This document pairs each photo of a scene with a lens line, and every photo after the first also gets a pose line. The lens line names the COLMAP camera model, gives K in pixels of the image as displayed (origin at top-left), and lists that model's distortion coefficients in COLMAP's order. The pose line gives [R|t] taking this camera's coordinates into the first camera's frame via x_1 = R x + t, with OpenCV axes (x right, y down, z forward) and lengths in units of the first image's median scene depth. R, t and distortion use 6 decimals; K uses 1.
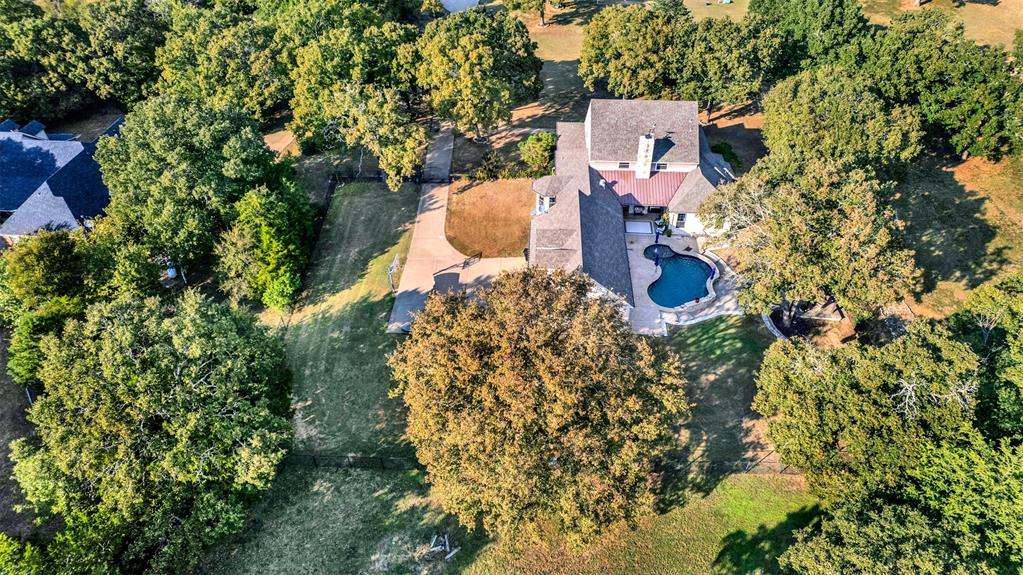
lens RADIAL K [[678.7, 0, 508.6], [0, 678.7, 288.2], [0, 0, 1]] dist [-0.025987, 0.017776]
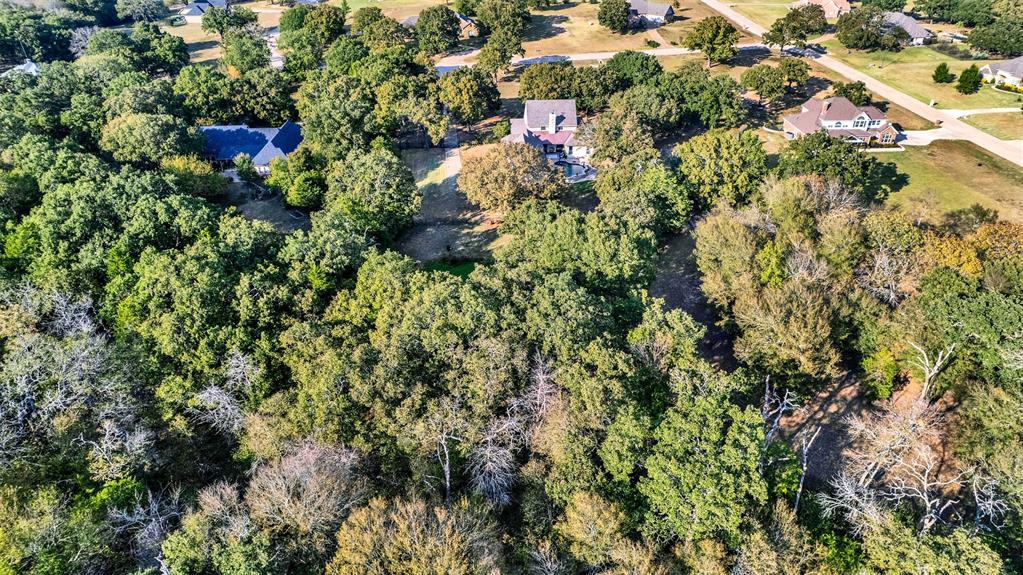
lens RADIAL K [[662.0, 0, 513.6], [0, 662.0, 287.9], [0, 0, 1]] dist [0.004976, -0.001511]
pose [[0.994830, -0.052088, 0.087176, -0.122339], [0.063520, 0.988946, -0.133979, 0.546545], [-0.079234, 0.138824, 0.987142, -0.917897]]
